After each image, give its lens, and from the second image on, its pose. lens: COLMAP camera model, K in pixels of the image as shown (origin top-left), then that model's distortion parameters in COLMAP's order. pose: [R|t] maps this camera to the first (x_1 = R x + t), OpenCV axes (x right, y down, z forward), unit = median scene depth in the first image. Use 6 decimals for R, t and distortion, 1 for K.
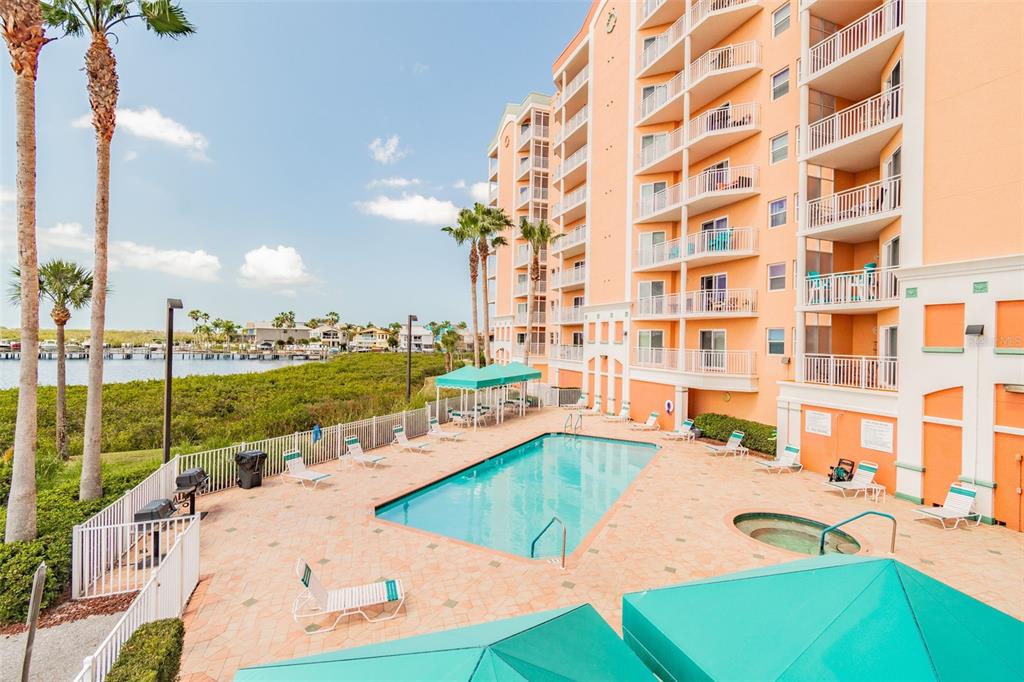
lens RADIAL K [[459.0, 0, 502.6], [0, 459.0, 343.0], [0, 0, 1]] dist [0.002872, -0.000126]
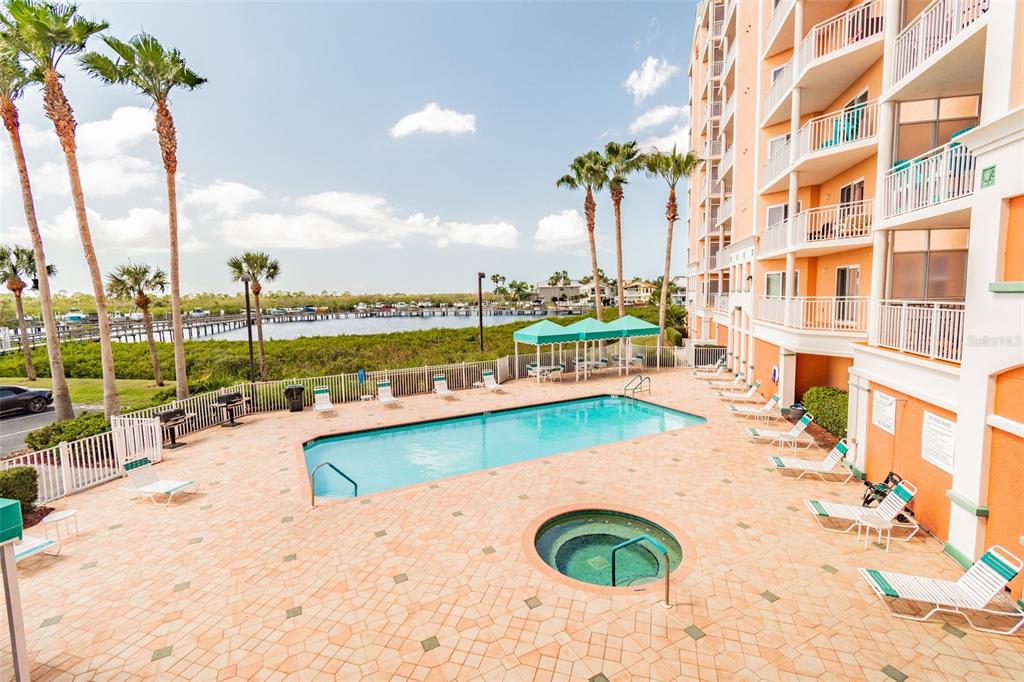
lens RADIAL K [[459.0, 0, 509.0], [0, 459.0, 338.7], [0, 0, 1]] dist [0.002872, -0.000126]
pose [[0.826775, 0.018649, -0.562223, 0.422344], [0.031983, 0.996275, 0.080079, 0.007546], [0.561623, -0.084189, 0.823099, 0.149891]]
